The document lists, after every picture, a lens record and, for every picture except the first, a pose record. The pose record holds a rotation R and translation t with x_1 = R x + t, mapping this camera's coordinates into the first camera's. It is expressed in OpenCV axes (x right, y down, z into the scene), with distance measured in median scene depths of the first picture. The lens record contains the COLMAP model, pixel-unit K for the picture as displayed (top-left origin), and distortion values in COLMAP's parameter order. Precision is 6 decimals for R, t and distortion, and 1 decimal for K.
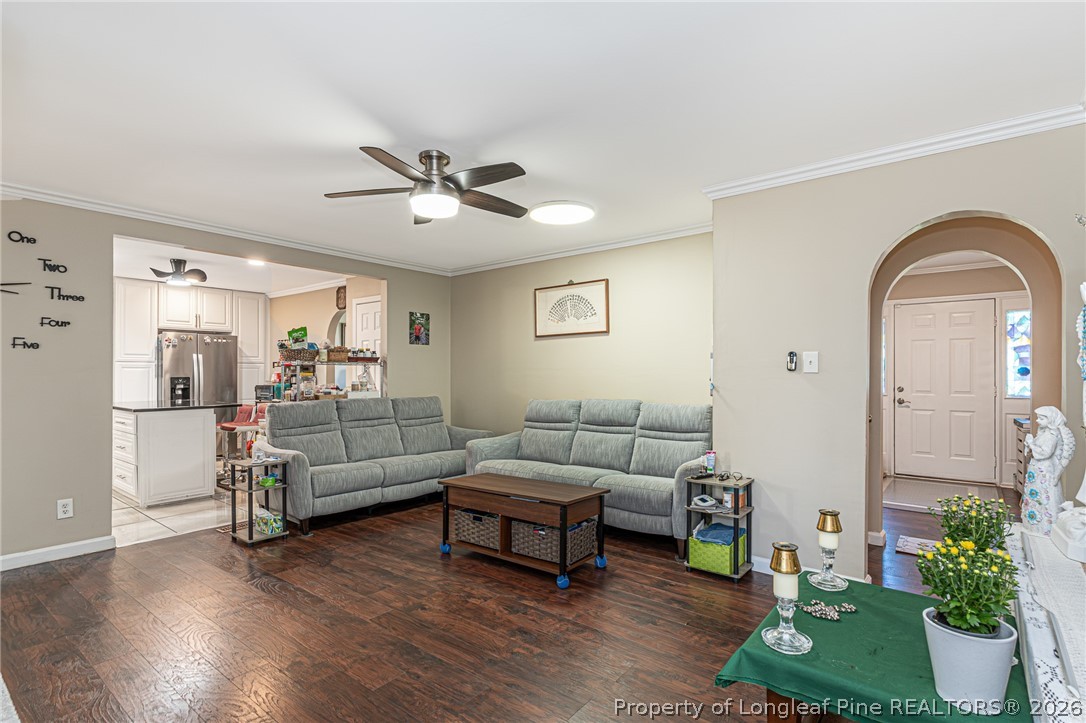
lens RADIAL K [[523.8, 0, 538.4], [0, 523.8, 363.6], [0, 0, 1]] dist [-0.000112, 0.000007]
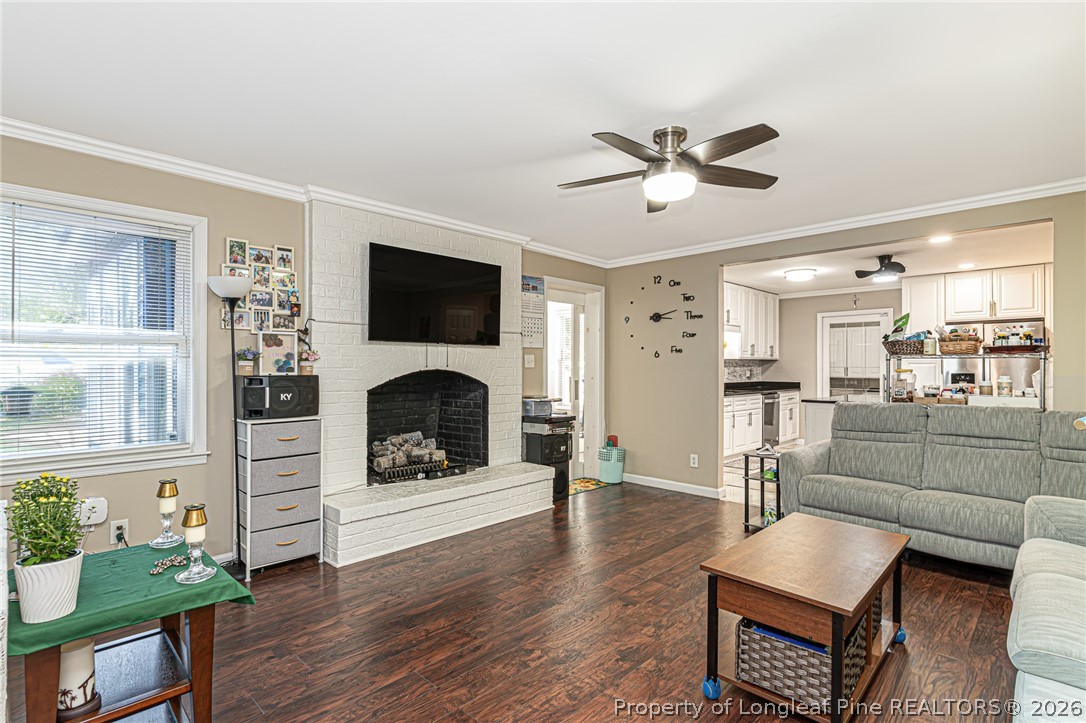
lens RADIAL K [[523.8, 0, 538.4], [0, 523.8, 363.6], [0, 0, 1]] dist [-0.000112, 0.000007]
pose [[-0.095019, -0.005710, -0.995459, 0.620127], [0.016281, 0.999841, -0.007289, 0.007948], [0.995342, -0.016899, -0.094911, 0.728905]]
